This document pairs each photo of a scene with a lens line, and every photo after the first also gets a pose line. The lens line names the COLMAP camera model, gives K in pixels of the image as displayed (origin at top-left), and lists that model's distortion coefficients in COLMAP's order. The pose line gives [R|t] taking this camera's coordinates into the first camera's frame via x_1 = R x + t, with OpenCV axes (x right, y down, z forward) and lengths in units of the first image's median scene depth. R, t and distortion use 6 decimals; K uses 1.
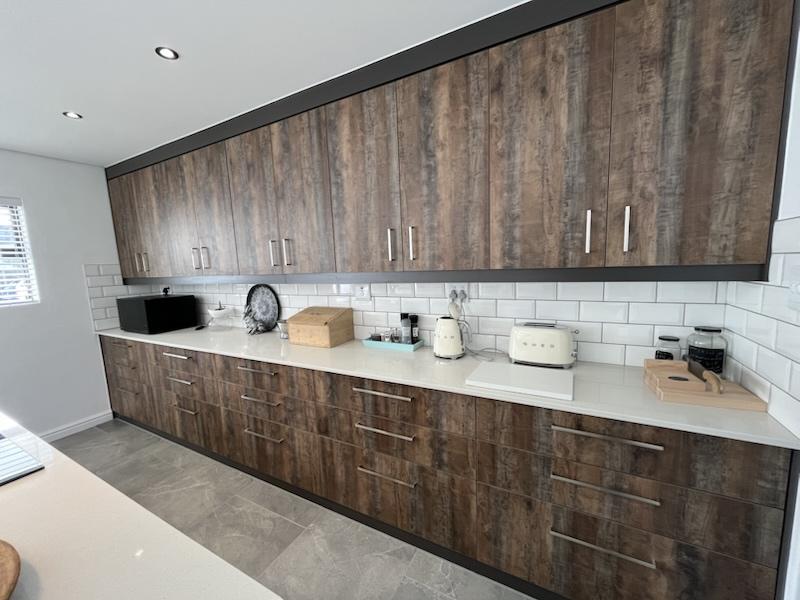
lens RADIAL K [[321.8, 0, 398.4], [0, 321.8, 302.2], [0, 0, 1]] dist [-0.001430, -0.000297]
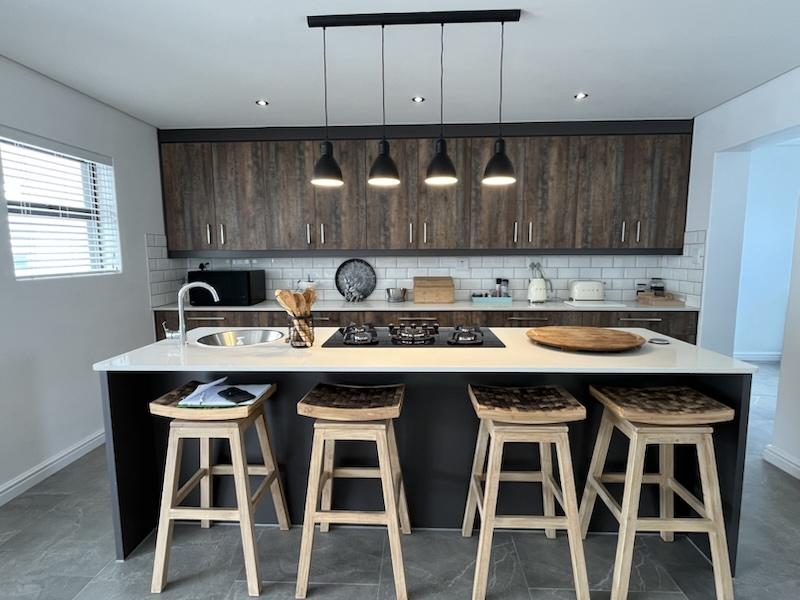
lens RADIAL K [[418.4, 0, 400.0], [0, 418.4, 300.0], [0, 0, 1]] dist [0.000130, -0.000518]
pose [[0.900882, -0.014449, 0.433823, -1.384432], [0.022961, 0.999633, -0.014387, 0.171201], [-0.433455, 0.022922, 0.900883, -0.607370]]
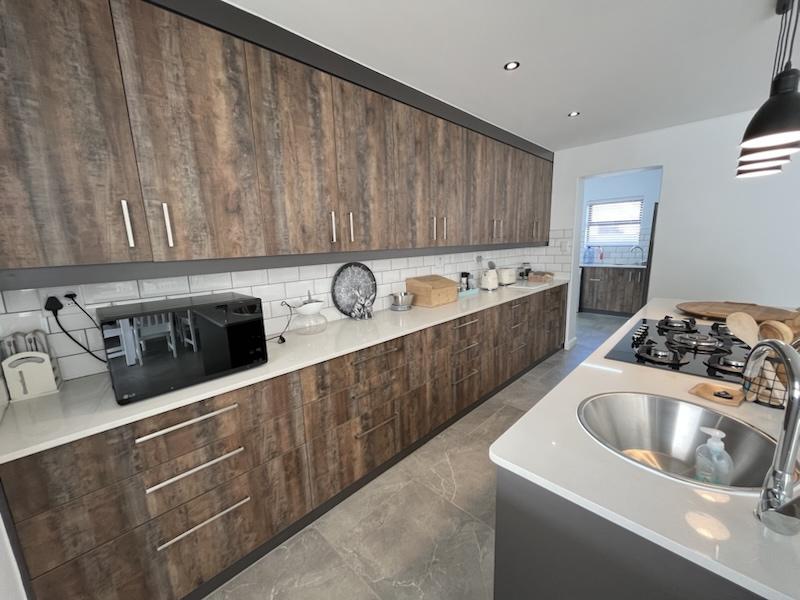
lens RADIAL K [[321.8, 0, 398.4], [0, 321.8, 302.2], [0, 0, 1]] dist [-0.001430, -0.000297]
pose [[0.286500, -0.142288, 0.947455, -1.818556], [0.142890, 0.984196, 0.104598, -0.036641], [-0.947365, 0.105415, 0.302304, 0.942568]]
